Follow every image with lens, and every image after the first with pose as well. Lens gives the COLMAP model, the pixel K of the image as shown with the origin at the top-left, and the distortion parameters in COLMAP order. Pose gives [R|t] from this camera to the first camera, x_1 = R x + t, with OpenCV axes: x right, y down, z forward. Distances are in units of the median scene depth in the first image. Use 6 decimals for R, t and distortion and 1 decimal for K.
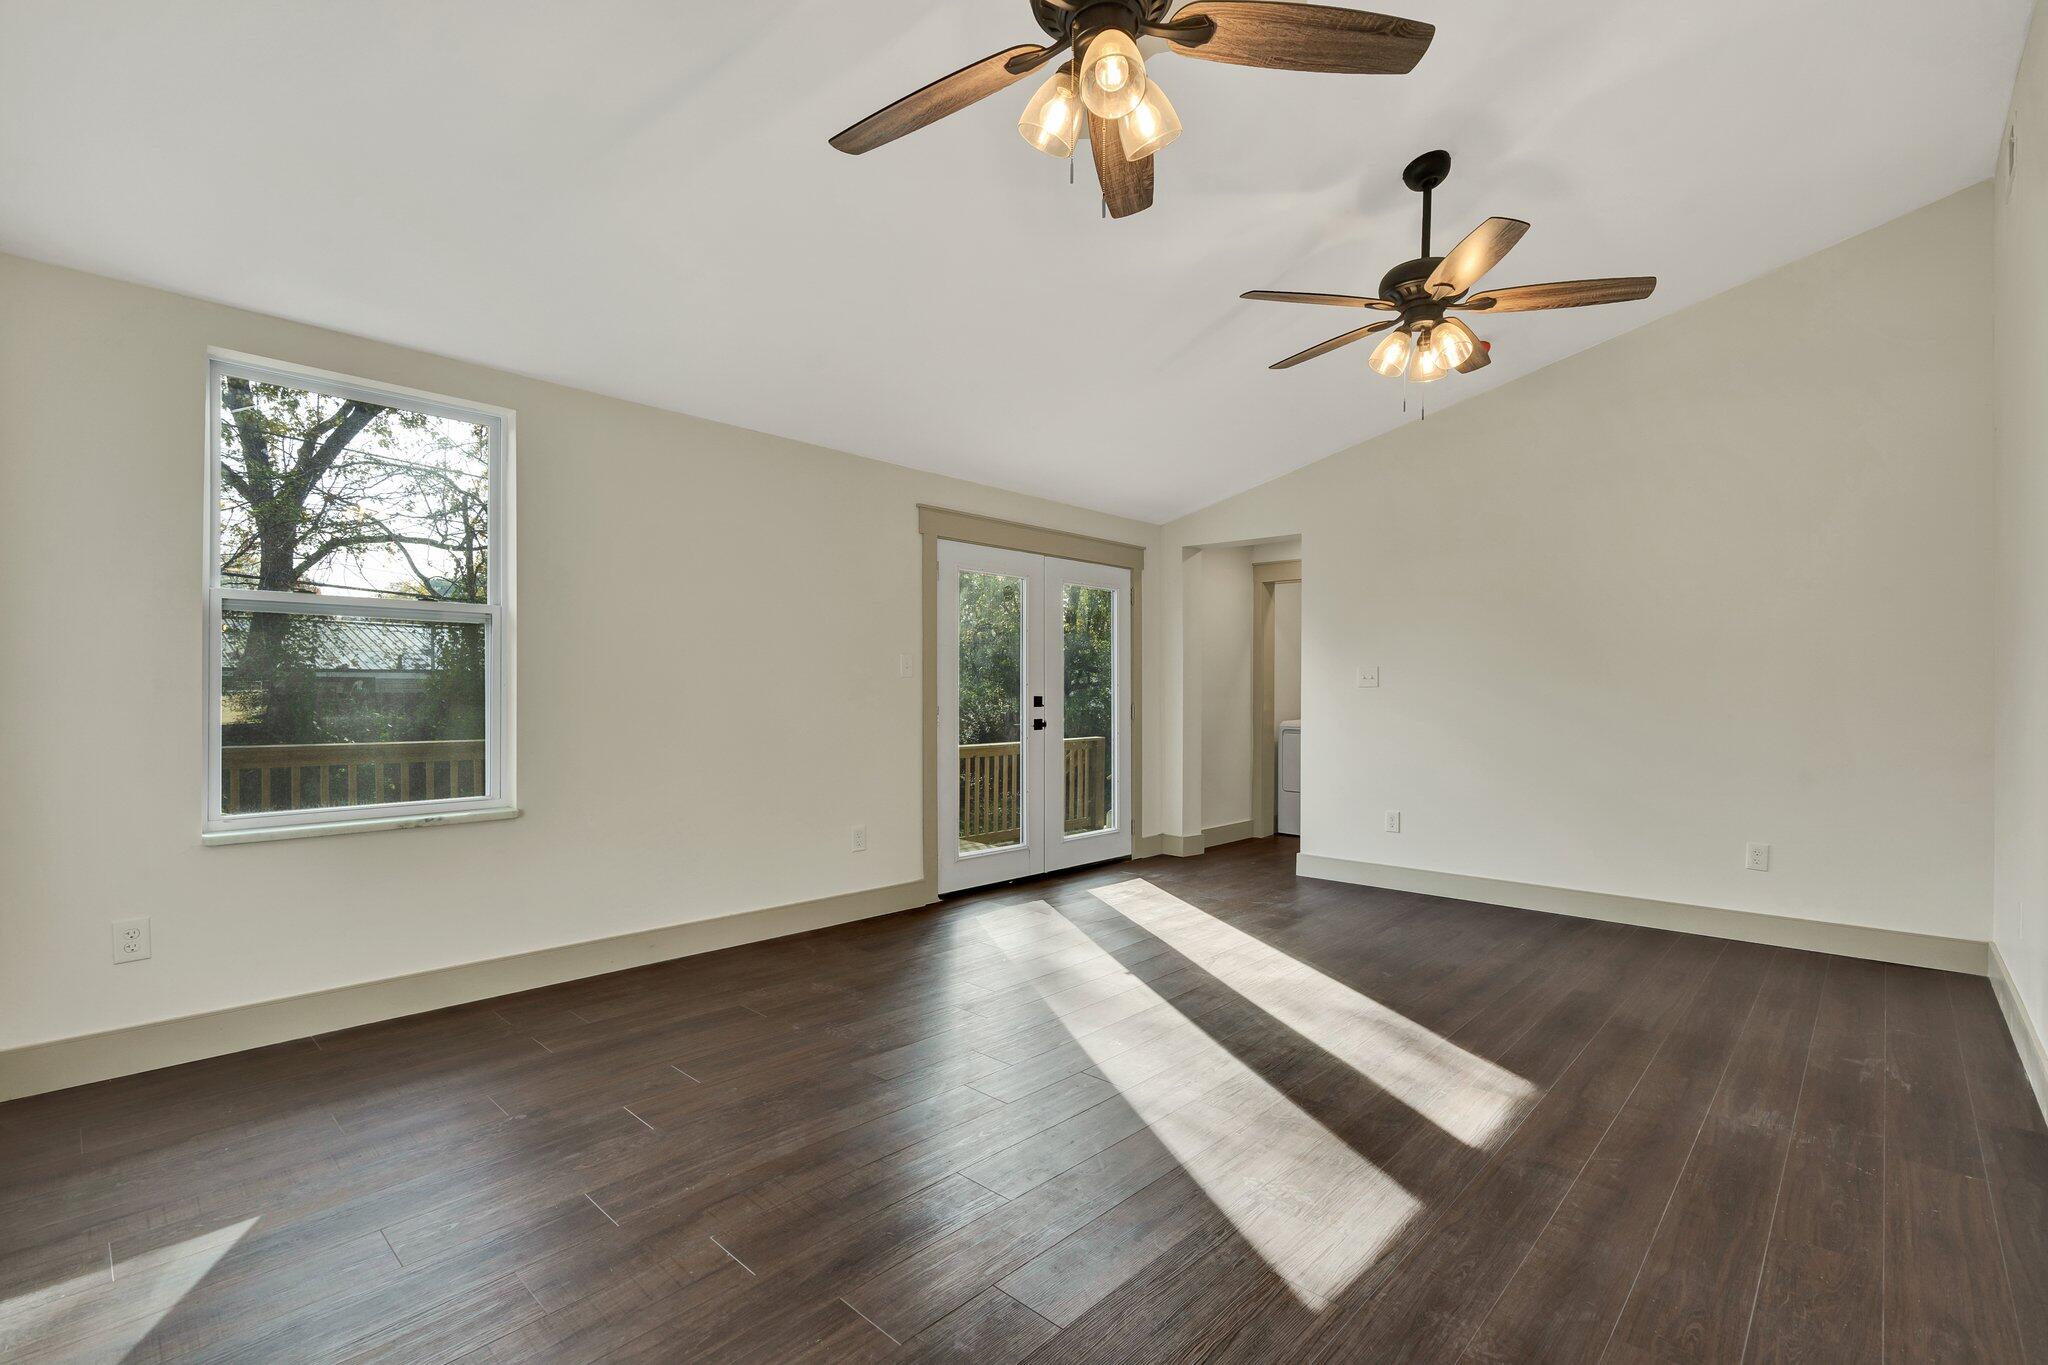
lens RADIAL K [[926.9, 0, 1036.1], [0, 926.9, 690.4], [0, 0, 1]] dist [-0.003952, 0.000870]
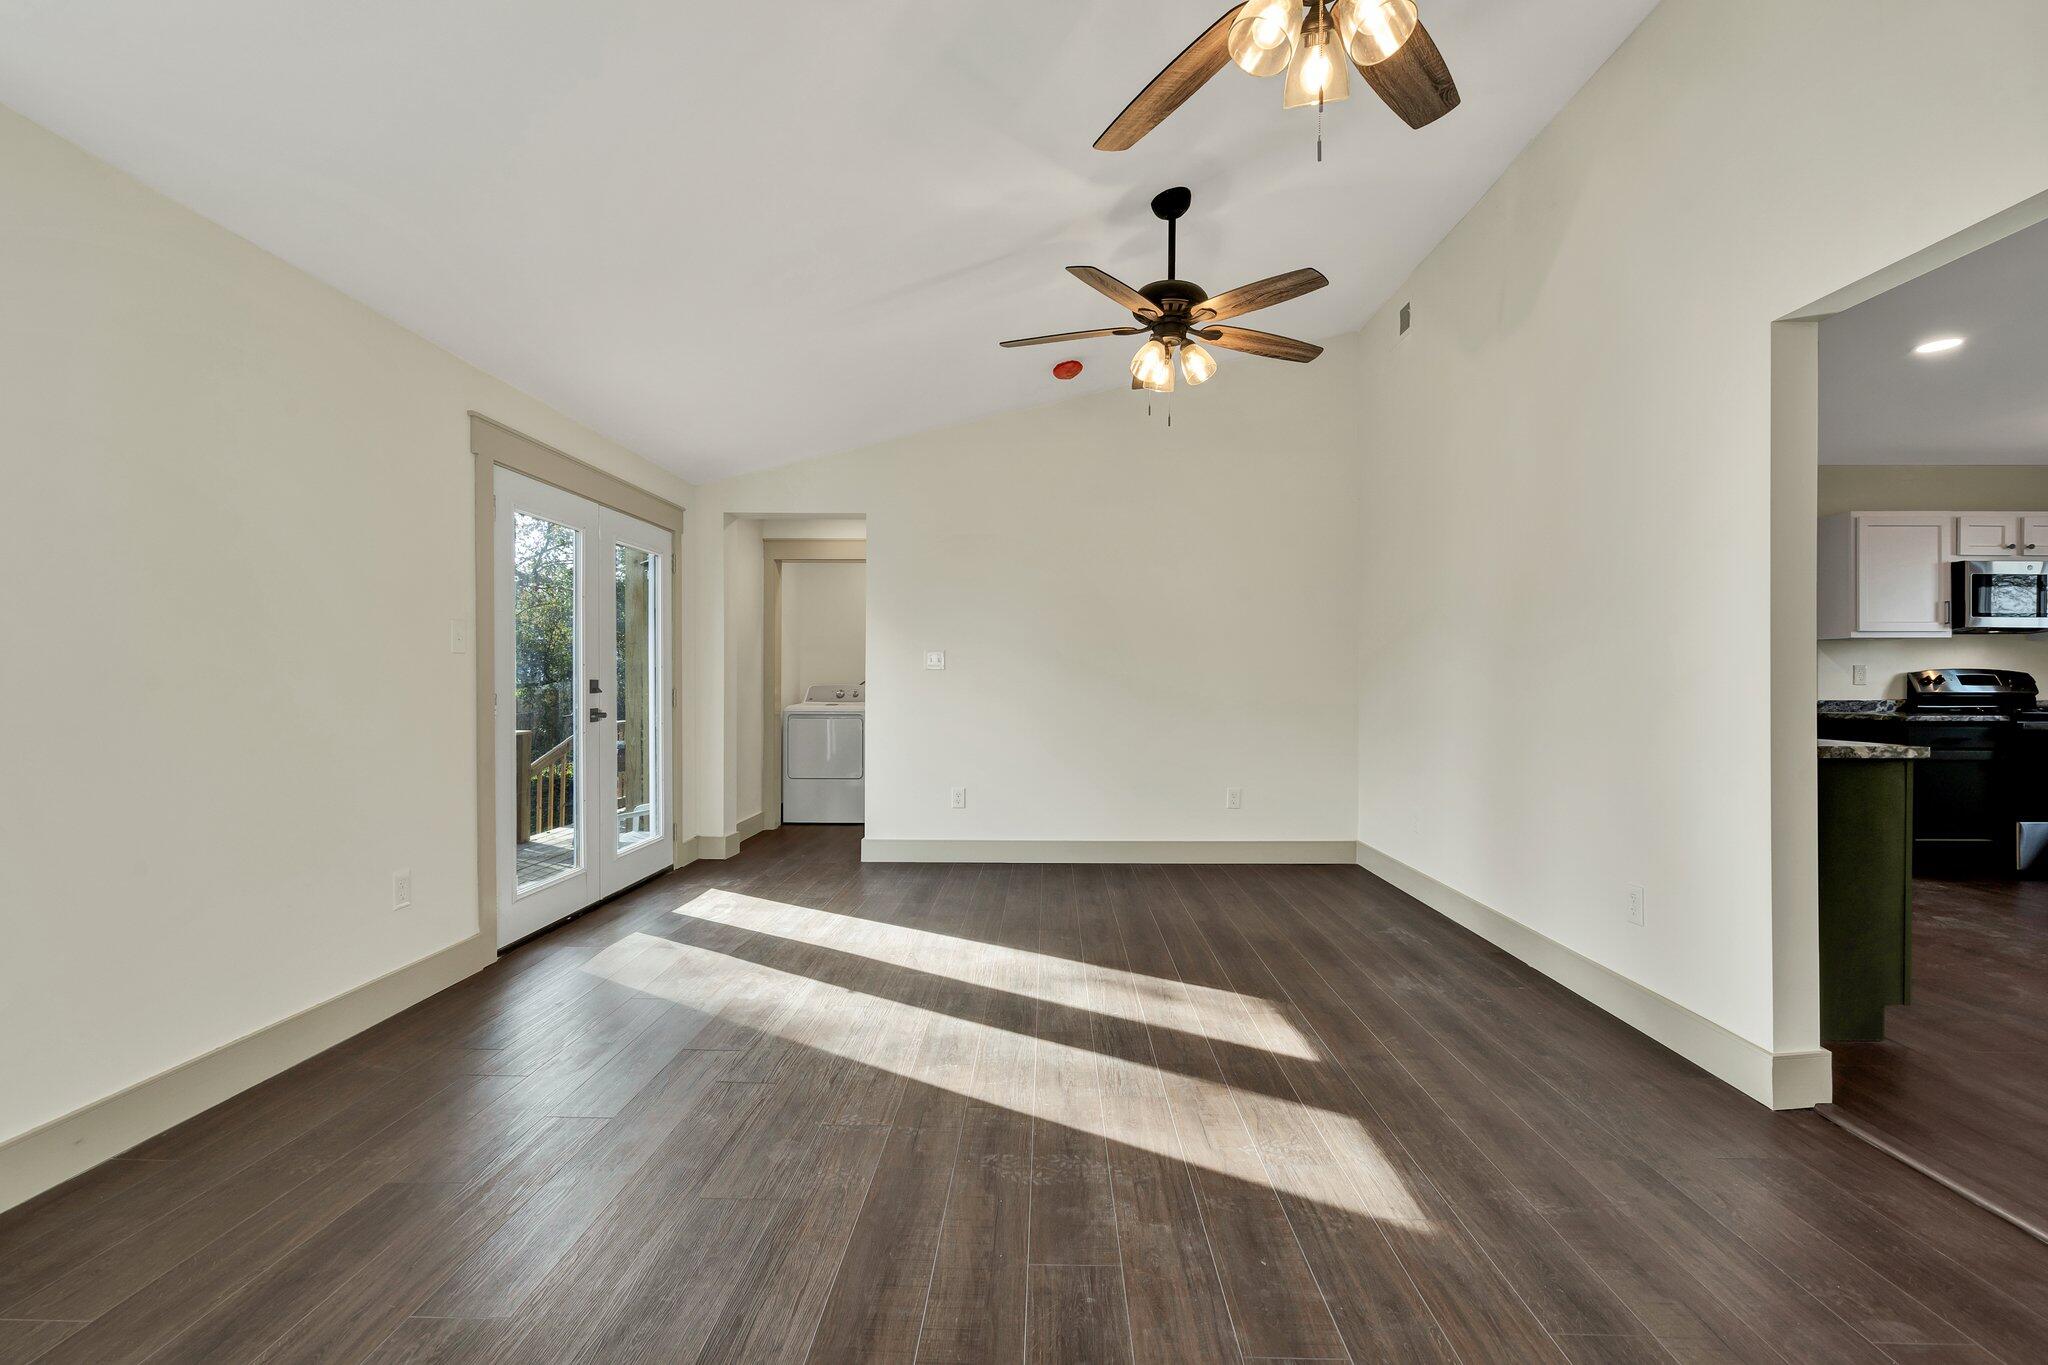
lens RADIAL K [[926.9, 0, 1028.1], [0, 926.9, 681.8], [0, 0, 1]] dist [-0.003952, 0.000870]
pose [[0.748423, -0.005380, 0.663200, -0.288775], [0.000796, 0.999974, 0.007213, 0.002623], [-0.663222, -0.004870, 0.748407, 0.184194]]
